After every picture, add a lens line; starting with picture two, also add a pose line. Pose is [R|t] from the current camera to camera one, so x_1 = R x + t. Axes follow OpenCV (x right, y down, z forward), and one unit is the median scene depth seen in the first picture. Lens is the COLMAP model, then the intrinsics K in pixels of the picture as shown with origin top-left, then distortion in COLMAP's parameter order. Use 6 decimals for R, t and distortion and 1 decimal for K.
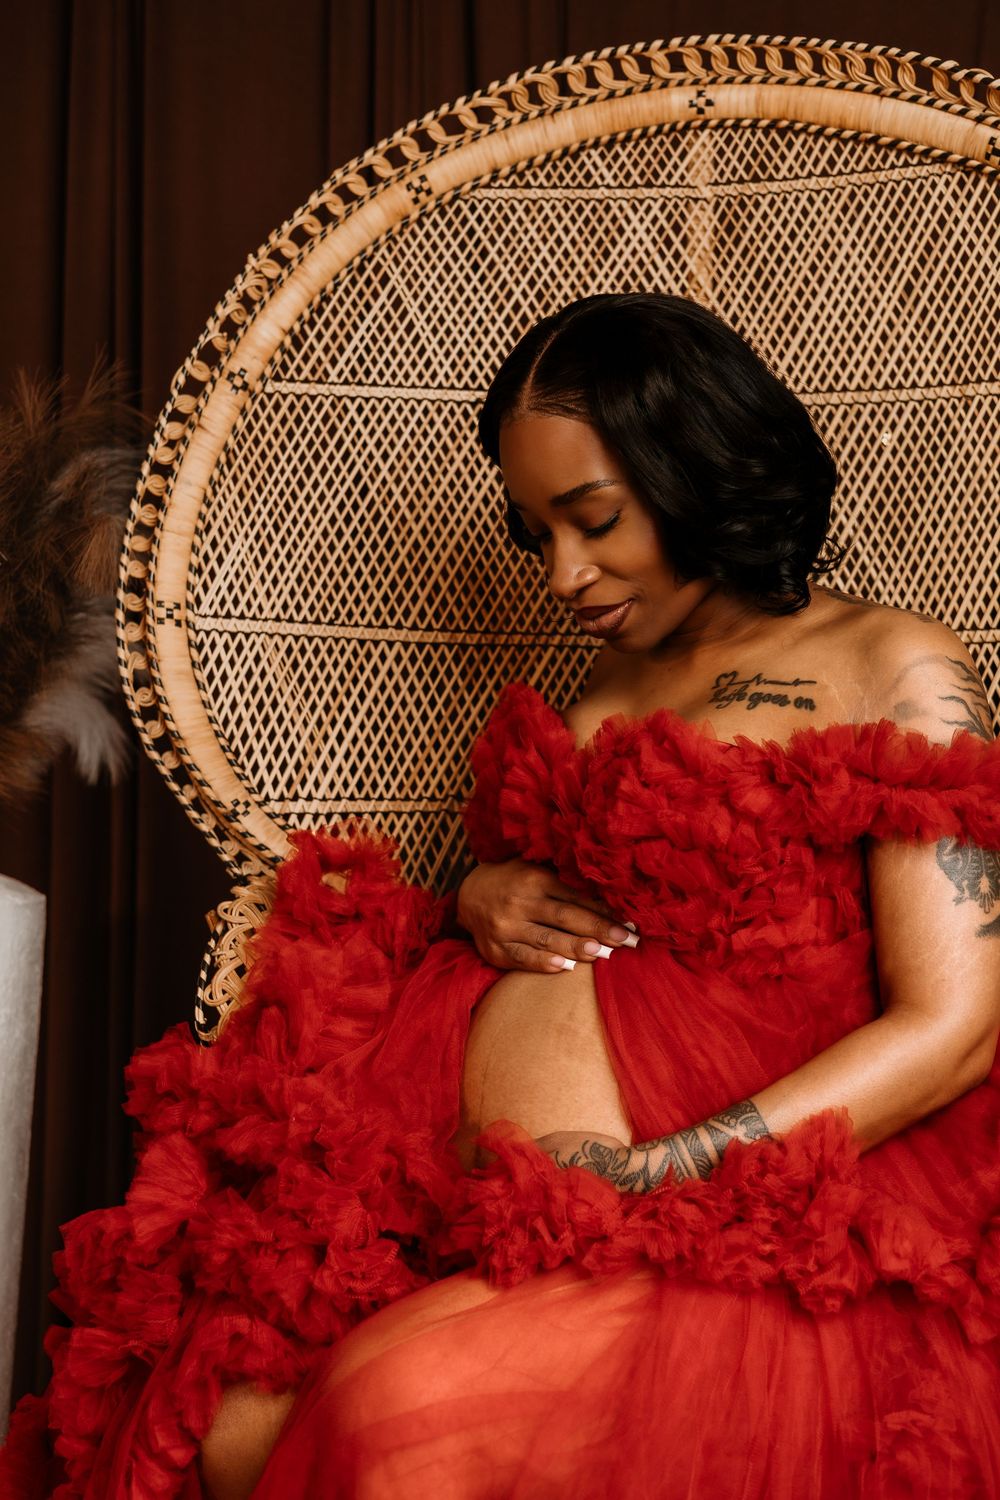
lens RADIAL K [[2199.4, 0, 505.3], [0, 2199.4, 797.5], [0, 0, 1]] dist [0.001034, 0.041574]
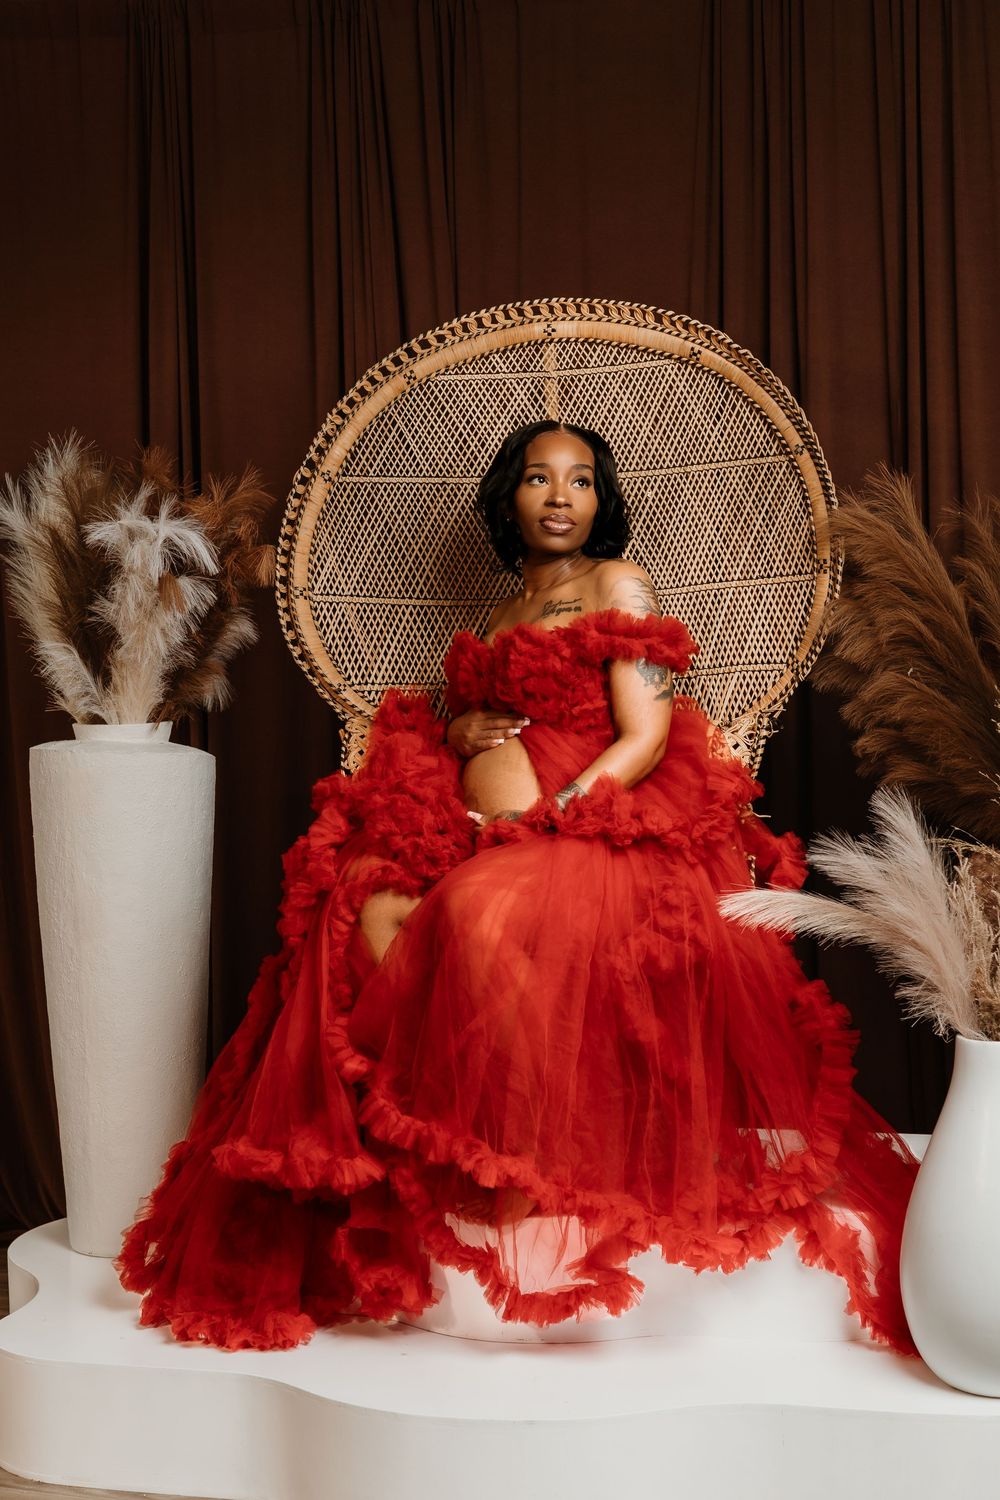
lens RADIAL K [[1852.8, 0, 495.6], [0, 1852.8, 794.2], [0, 0, 1]] dist [0.014805, 0.016062]
pose [[0.995915, -0.047809, 0.076594, -0.110380], [0.048869, 0.998733, -0.012030, 0.124887], [-0.075922, 0.015723, 0.996990, -0.678390]]
